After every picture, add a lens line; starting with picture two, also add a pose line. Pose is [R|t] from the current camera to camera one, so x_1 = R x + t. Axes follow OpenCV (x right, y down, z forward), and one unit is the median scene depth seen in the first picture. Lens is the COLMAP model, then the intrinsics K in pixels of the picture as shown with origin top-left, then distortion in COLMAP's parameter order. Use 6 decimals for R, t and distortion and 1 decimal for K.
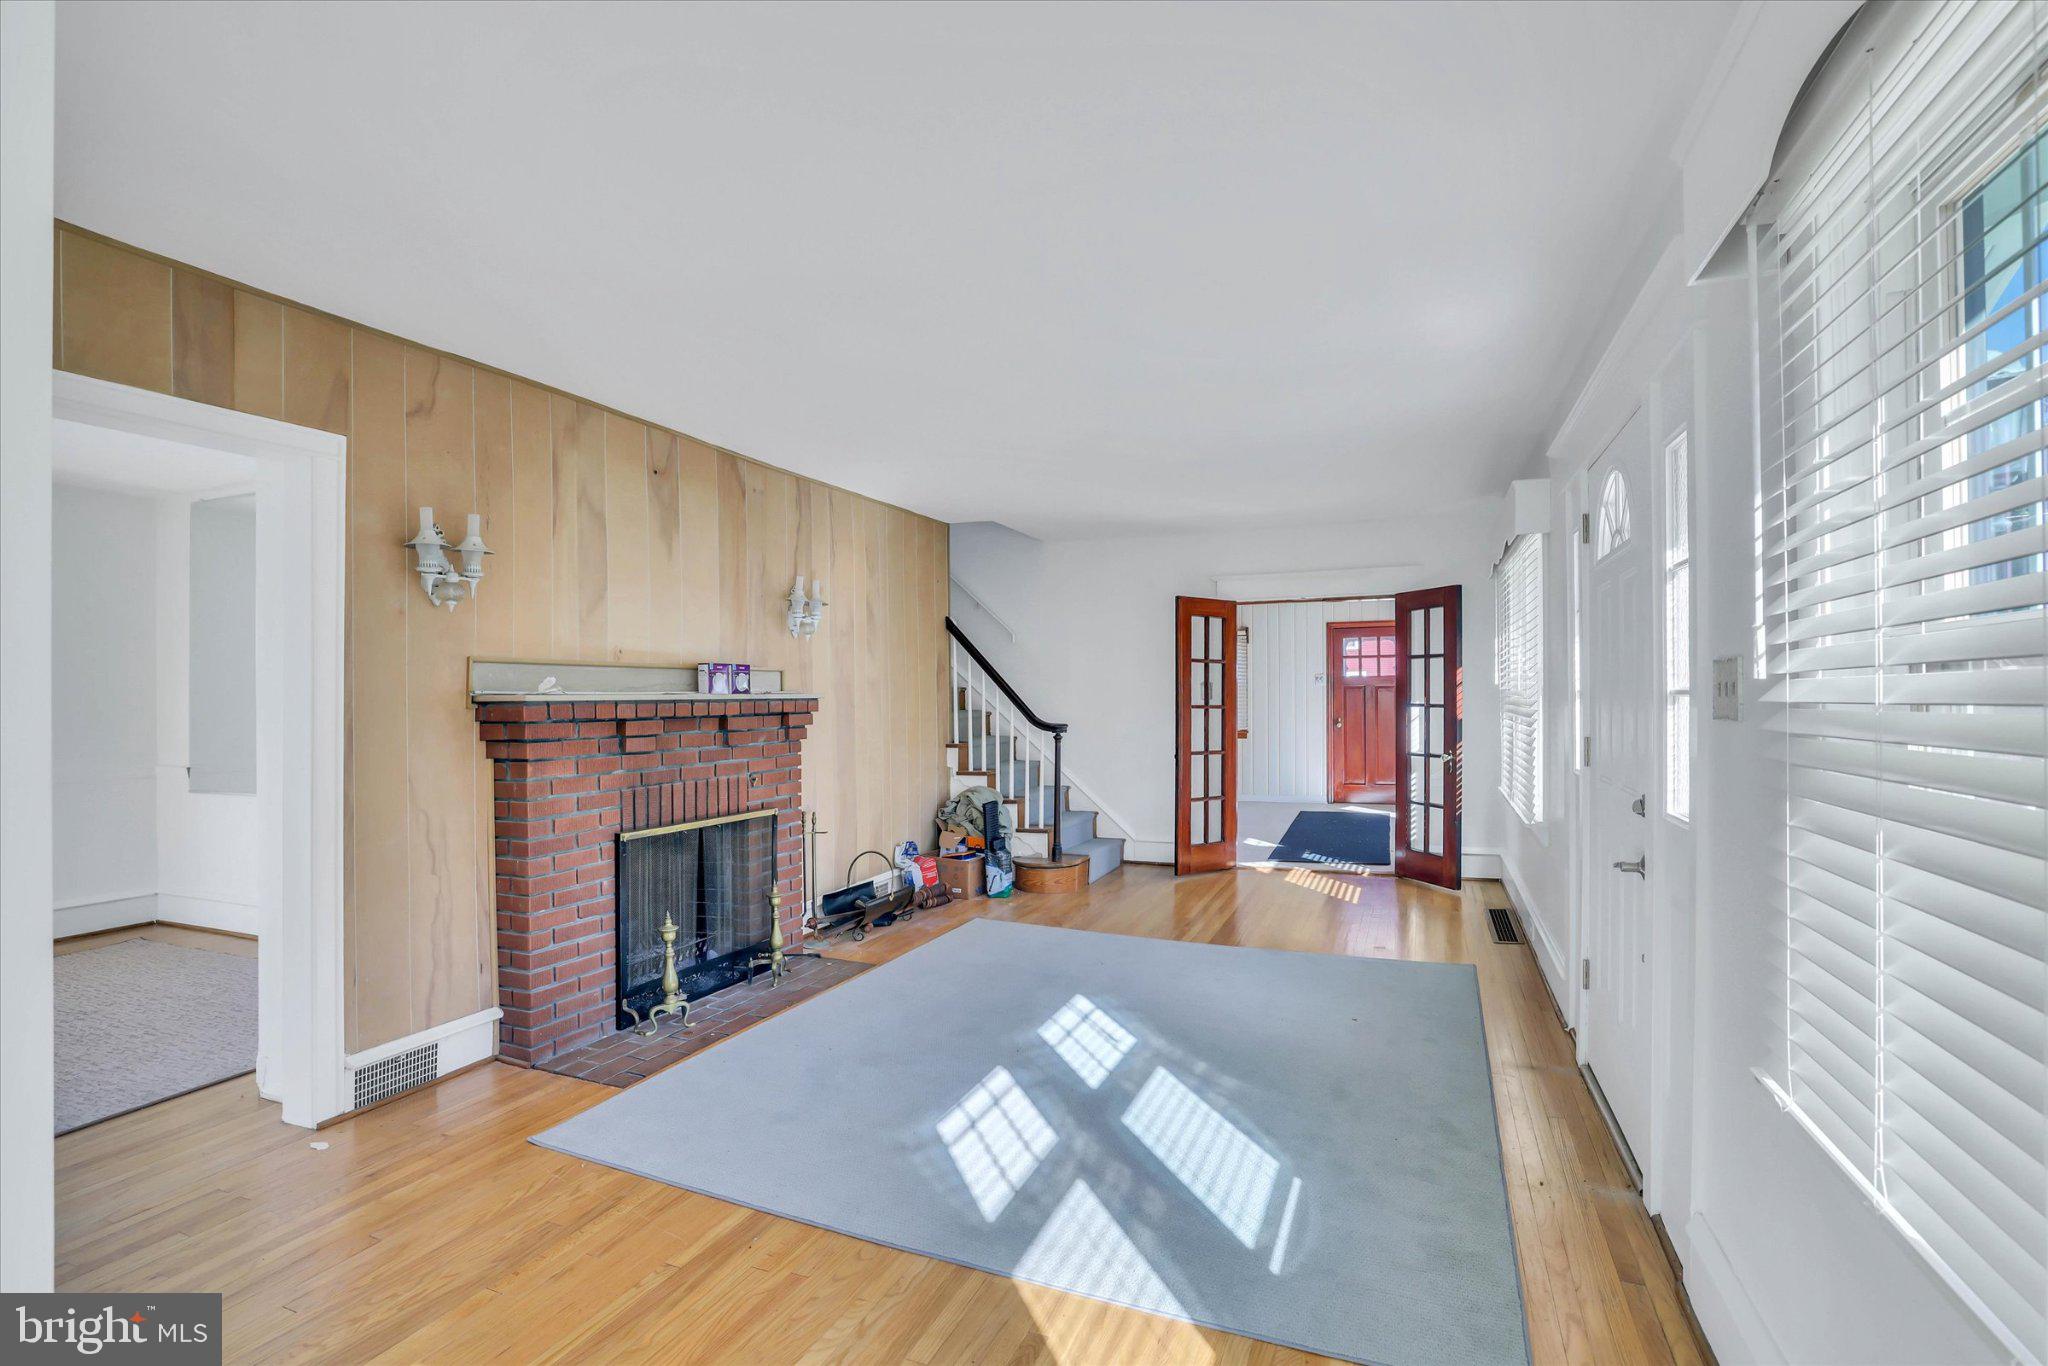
lens RADIAL K [[890.4, 0, 1010.4], [0, 890.4, 695.0], [0, 0, 1]] dist [-0.030283, 0.010048]
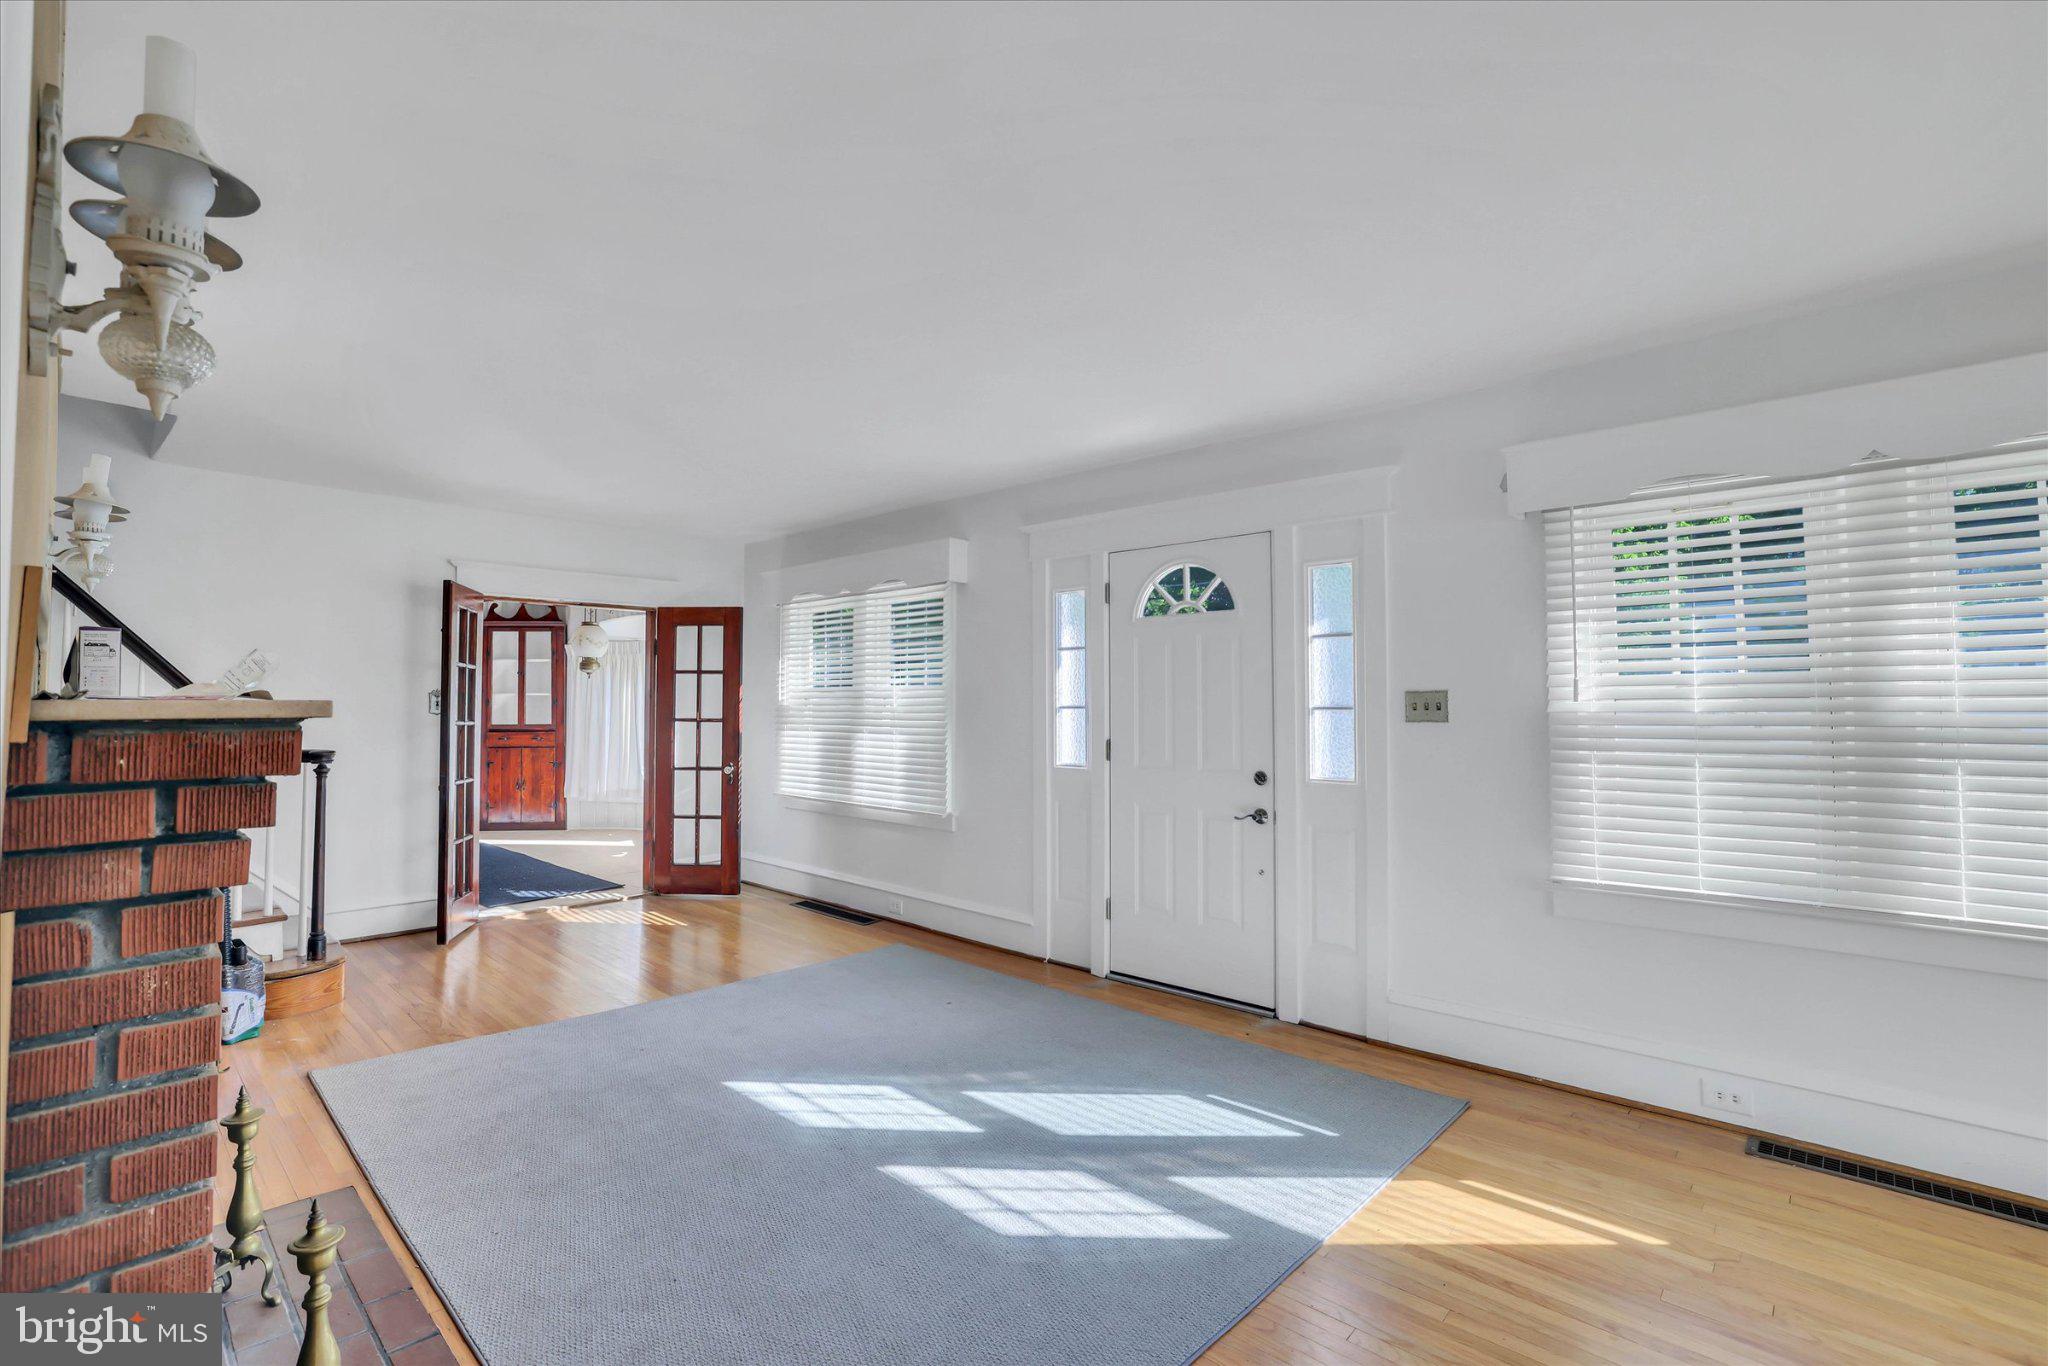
lens RADIAL K [[890.4, 0, 1007.5], [0, 890.4, 685.1], [0, 0, 1]] dist [-0.030283, 0.010048]
pose [[0.387680, 0.031742, 0.921247, -0.647419], [-0.005684, 0.999470, -0.032045, 0.003801], [-0.921776, 0.007187, 0.387655, 0.515196]]
